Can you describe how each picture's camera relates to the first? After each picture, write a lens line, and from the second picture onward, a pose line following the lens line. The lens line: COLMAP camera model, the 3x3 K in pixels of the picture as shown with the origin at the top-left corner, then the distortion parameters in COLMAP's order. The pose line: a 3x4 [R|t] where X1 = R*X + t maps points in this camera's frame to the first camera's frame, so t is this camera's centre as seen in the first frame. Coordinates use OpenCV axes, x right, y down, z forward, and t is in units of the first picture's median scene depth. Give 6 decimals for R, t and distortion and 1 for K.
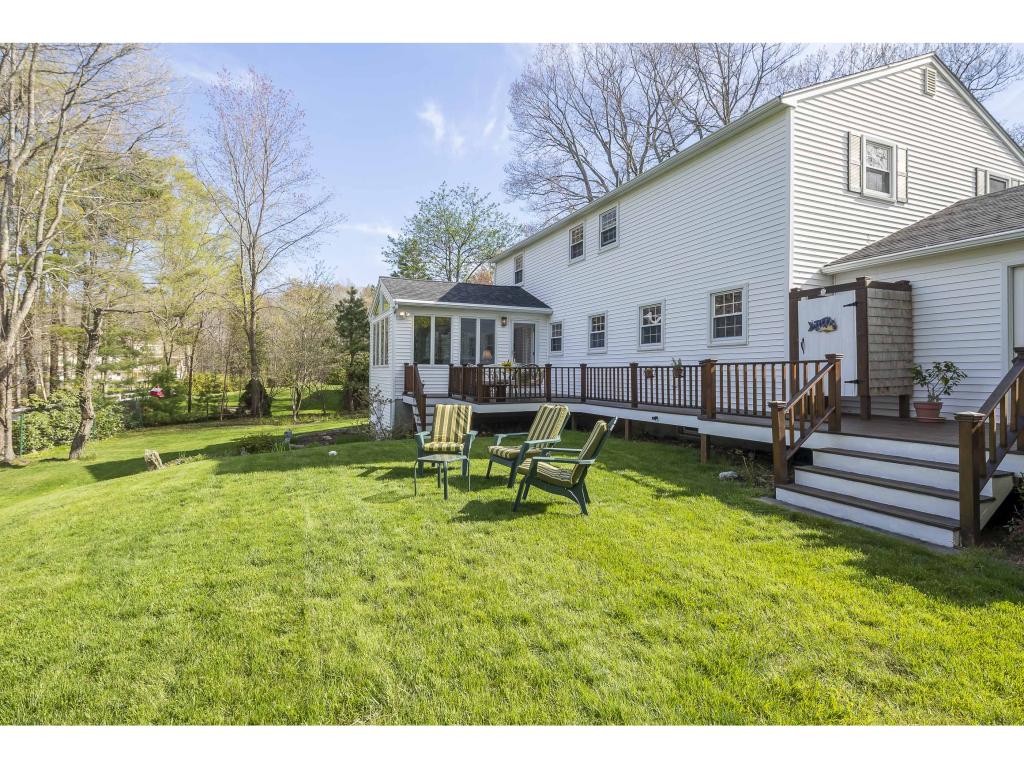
lens RADIAL K [[508.6, 0, 512.7], [0, 508.6, 383.1], [0, 0, 1]] dist [0.008570, -0.004739]
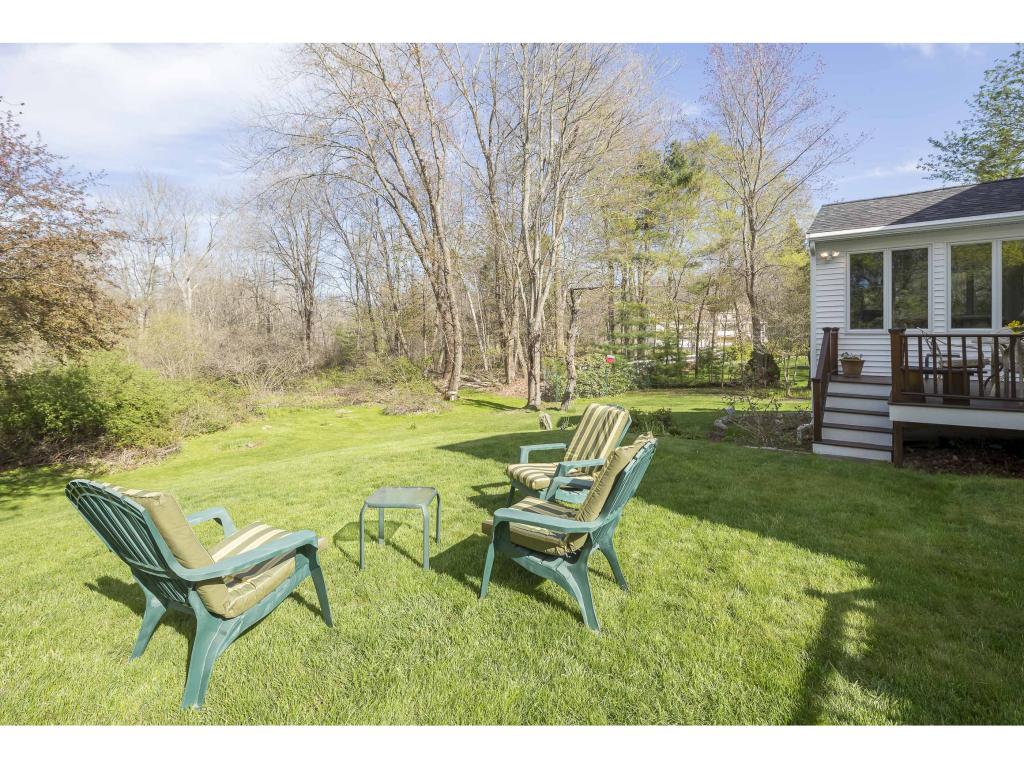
lens RADIAL K [[508.6, 0, 496.6], [0, 508.6, 341.3], [0, 0, 1]] dist [0.008570, -0.004739]
pose [[0.464873, 0.002183, -0.885375, 0.166462], [-0.010642, 0.999938, -0.003122, -0.014883], [0.885313, 0.010874, 0.464868, 0.295546]]
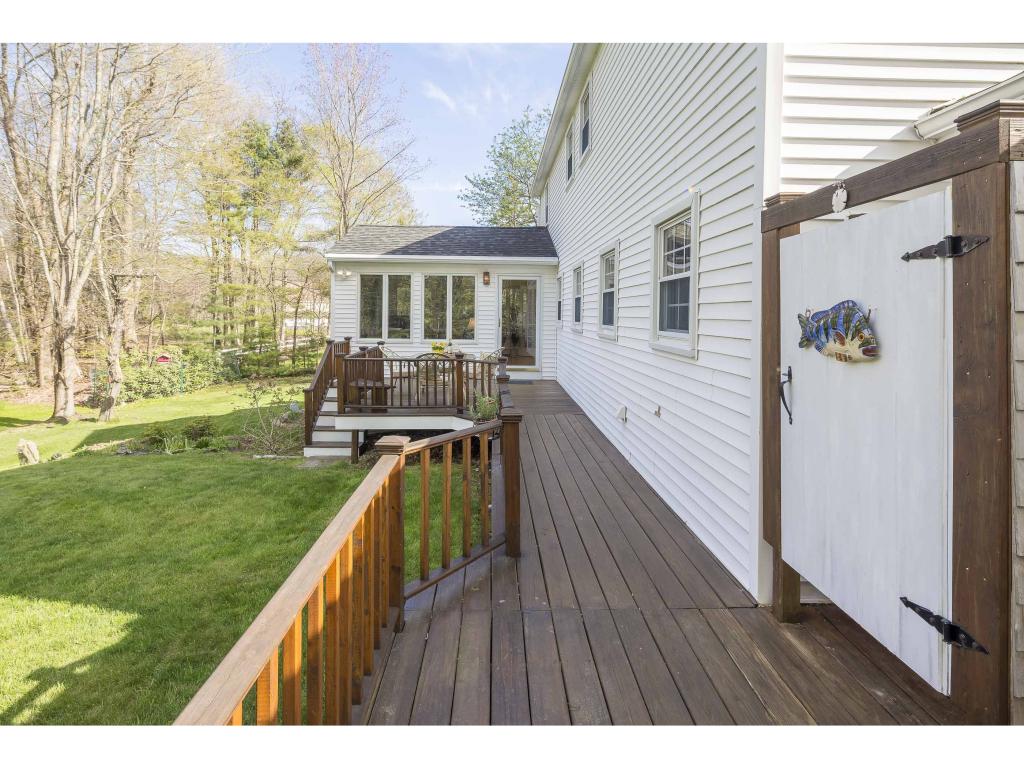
lens RADIAL K [[508.6, 0, 510.4], [0, 508.6, 327.8], [0, 0, 1]] dist [0.008570, -0.004739]
pose [[0.928120, 0.016687, -0.371907, 0.289864], [-0.014907, 0.999860, 0.007661, -0.060459], [0.371983, -0.001566, 0.928238, 0.369465]]
